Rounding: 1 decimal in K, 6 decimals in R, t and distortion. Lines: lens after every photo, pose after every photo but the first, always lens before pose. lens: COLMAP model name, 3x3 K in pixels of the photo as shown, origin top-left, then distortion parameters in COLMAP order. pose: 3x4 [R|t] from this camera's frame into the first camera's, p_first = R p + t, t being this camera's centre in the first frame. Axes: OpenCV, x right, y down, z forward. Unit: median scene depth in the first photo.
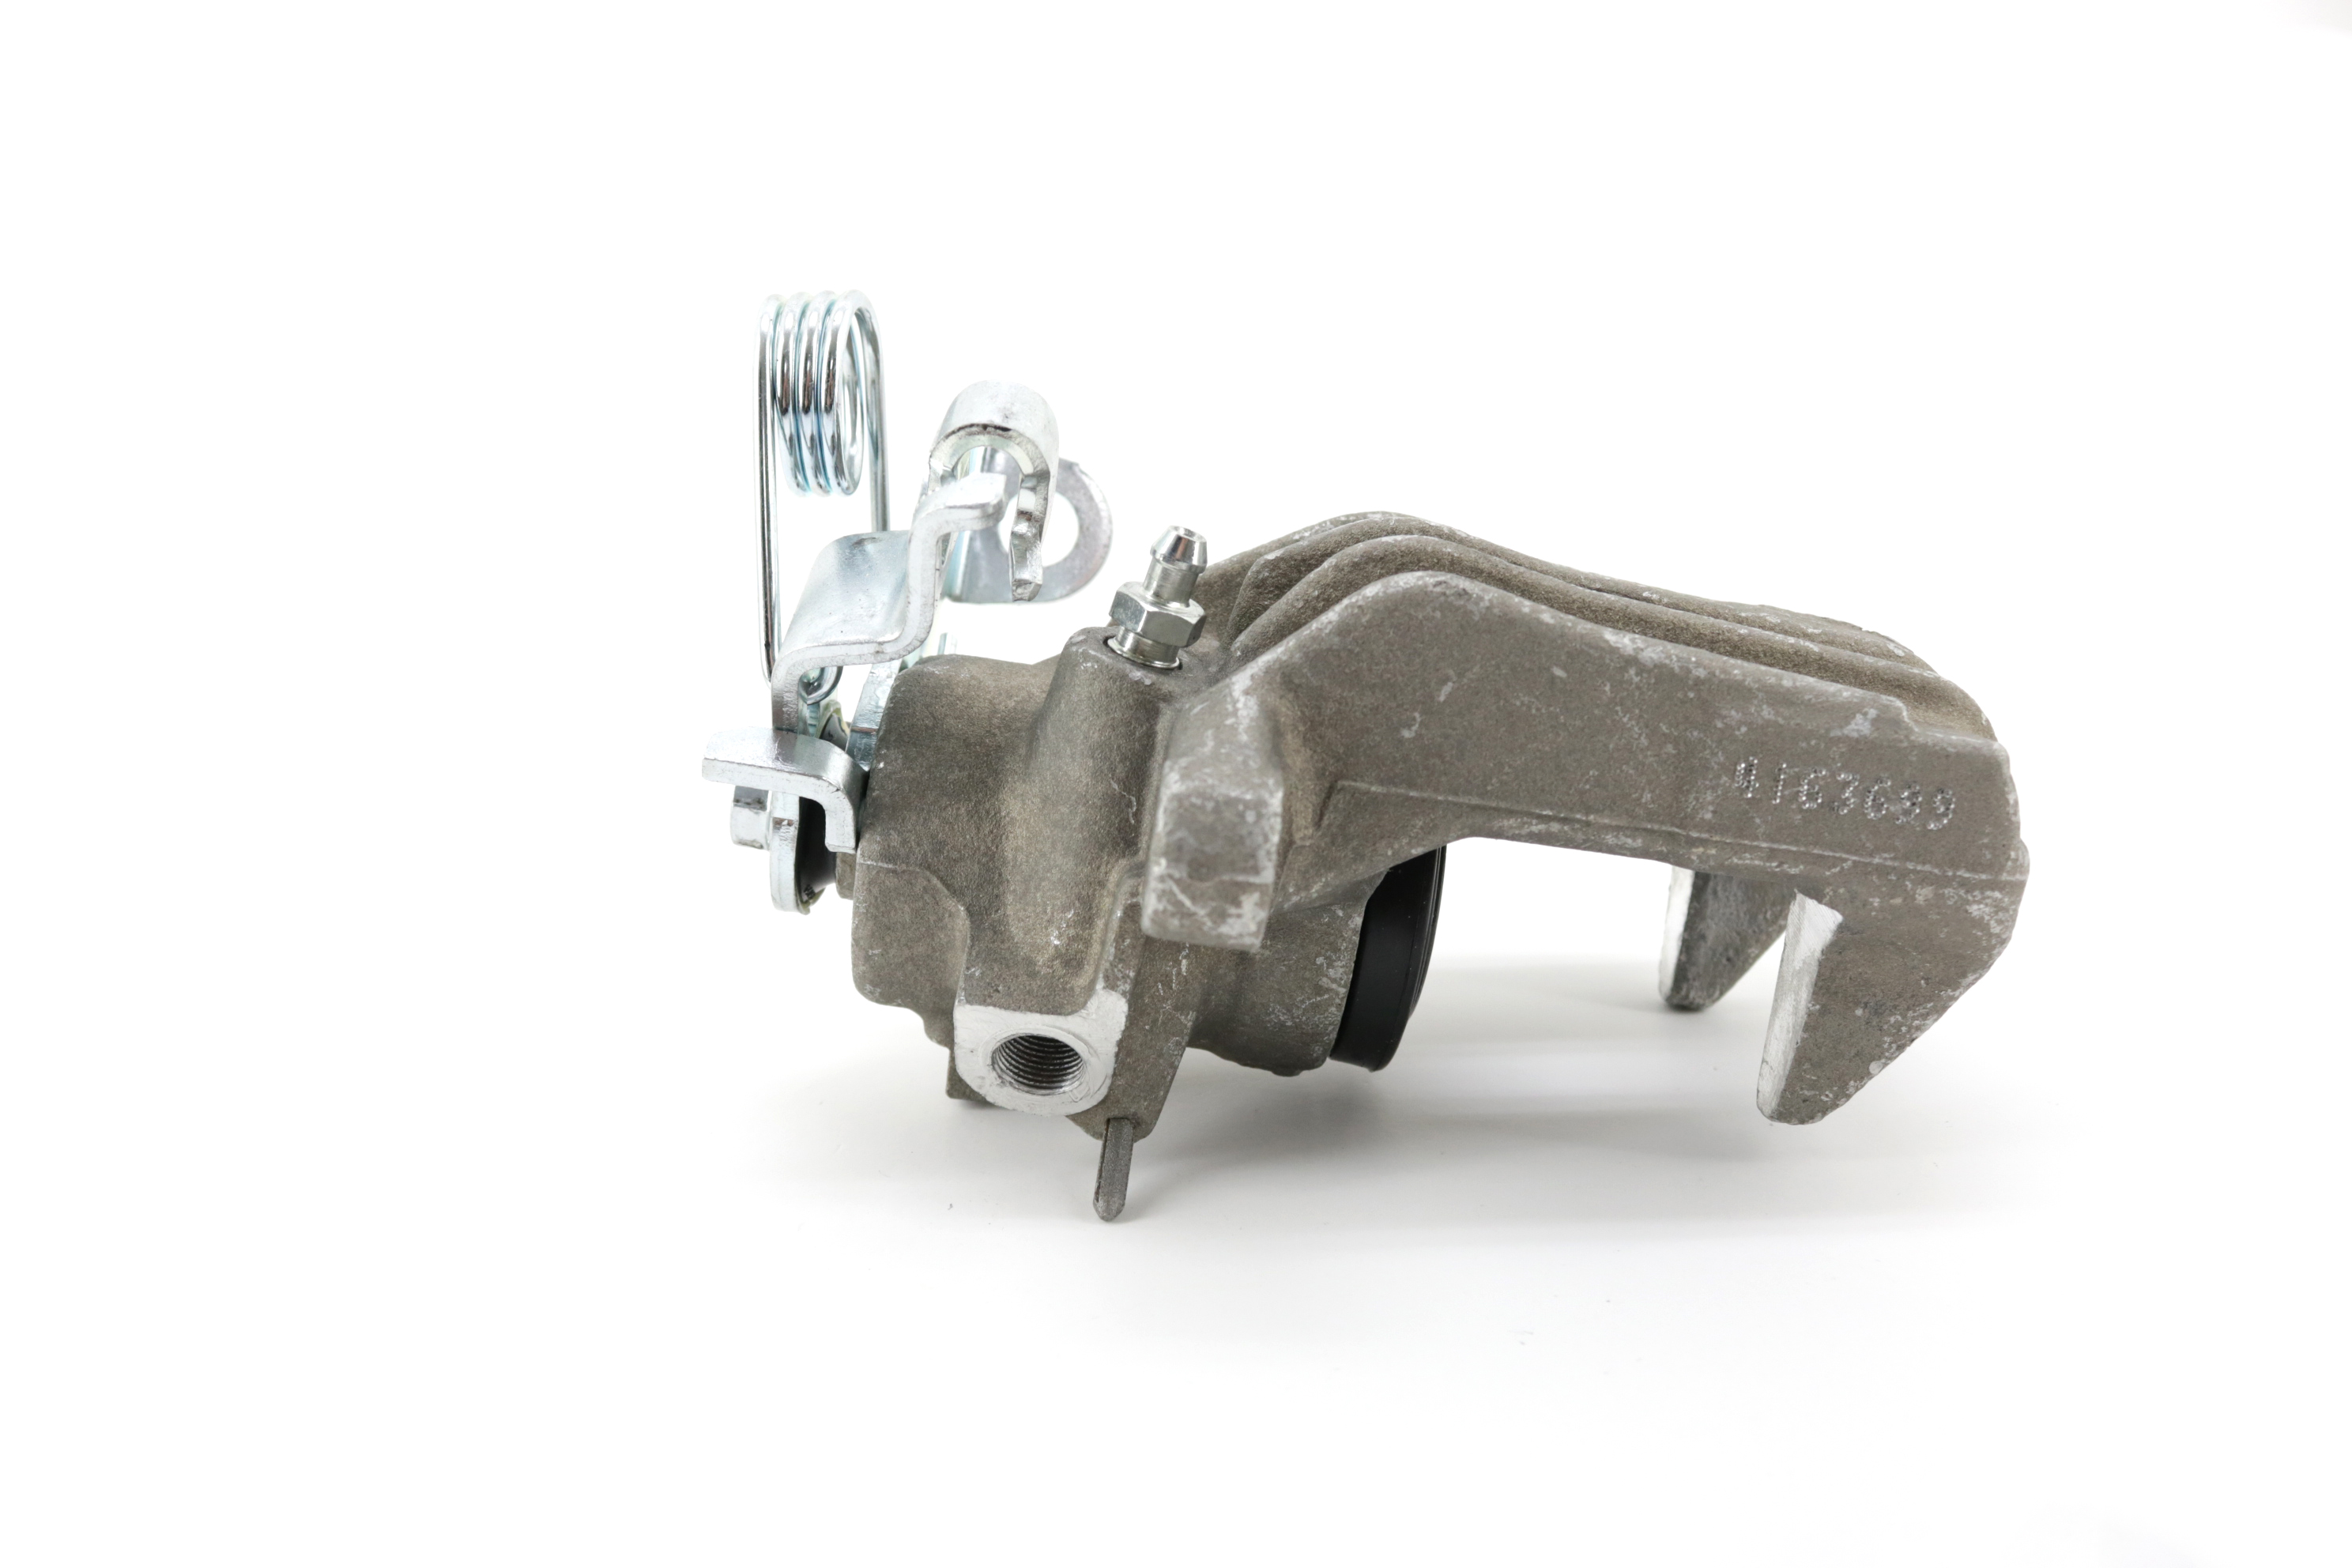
lens RADIAL K [[1955.1, 0, 1176.0], [0, 1955.1, 784.0], [0, 0, 1]] dist [-0.161480, 0.002193]
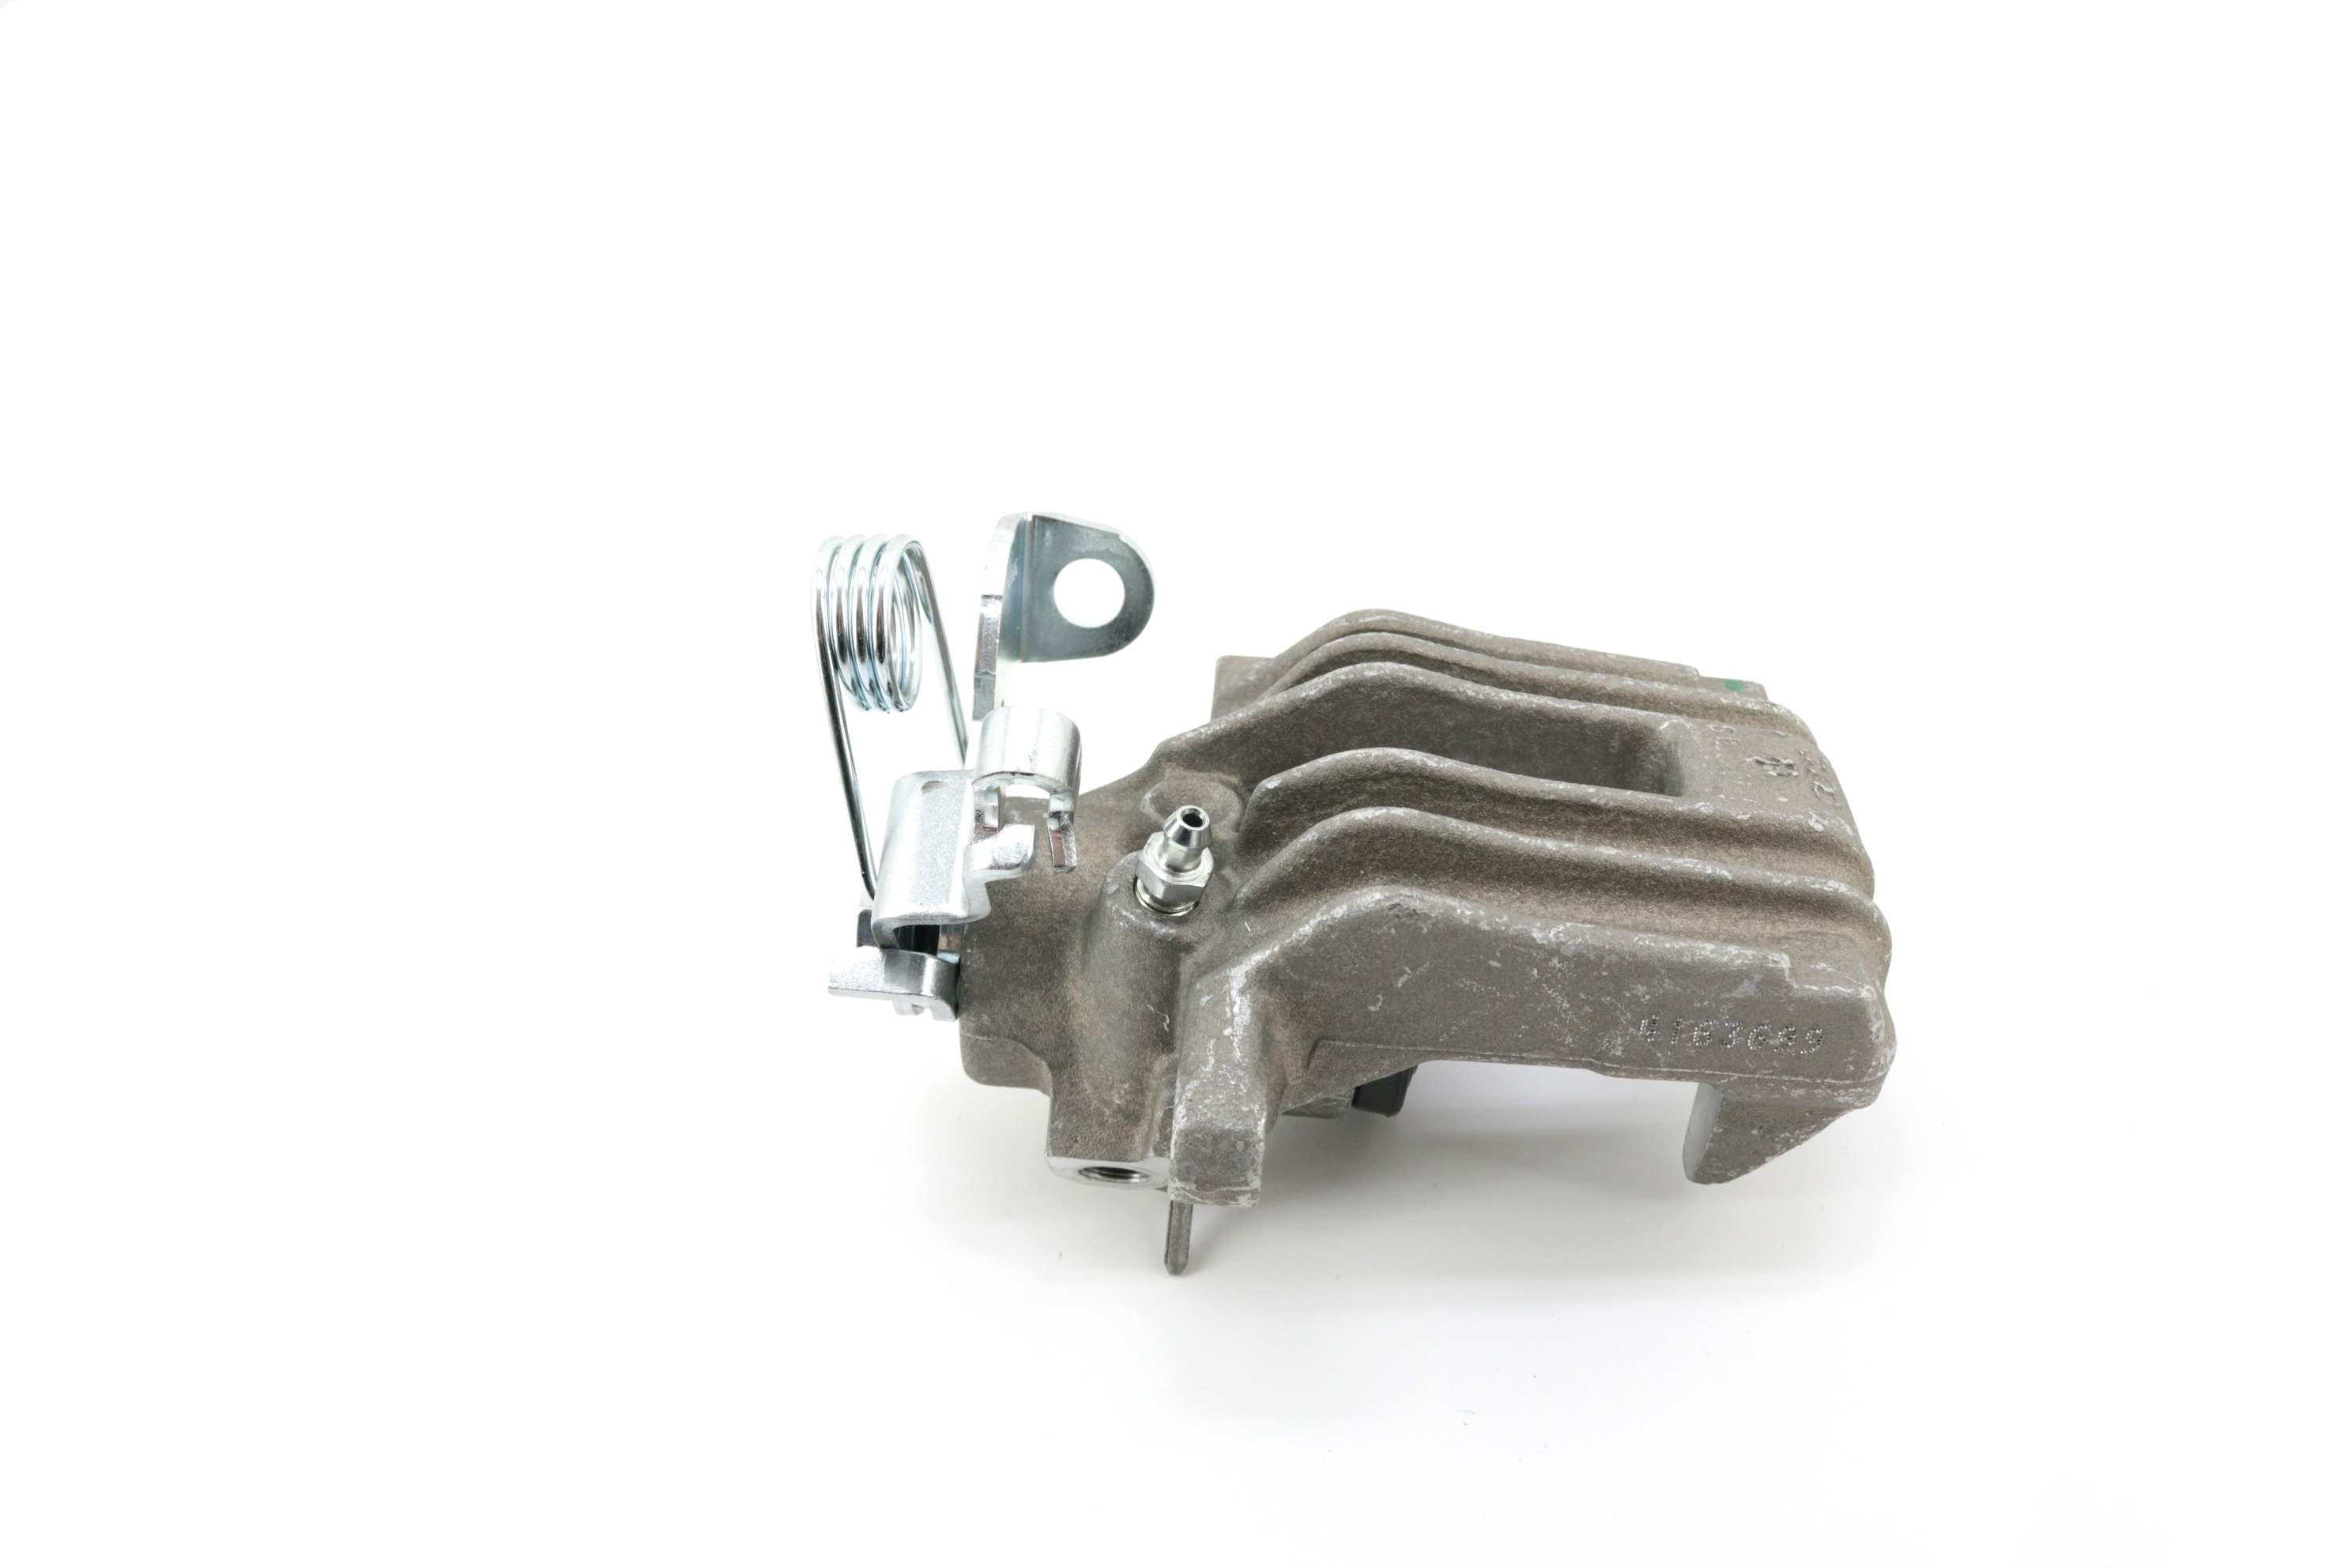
lens RADIAL K [[1963.5, 0, 1176.0], [0, 1963.5, 784.0], [0, 0, 1]] dist [-0.168421, -0.002042]
pose [[0.993238, -0.044672, -0.107155, 0.132733], [0.083984, 0.913738, 0.397529, -0.662201], [0.080153, -0.403841, 0.911311, -0.096149]]
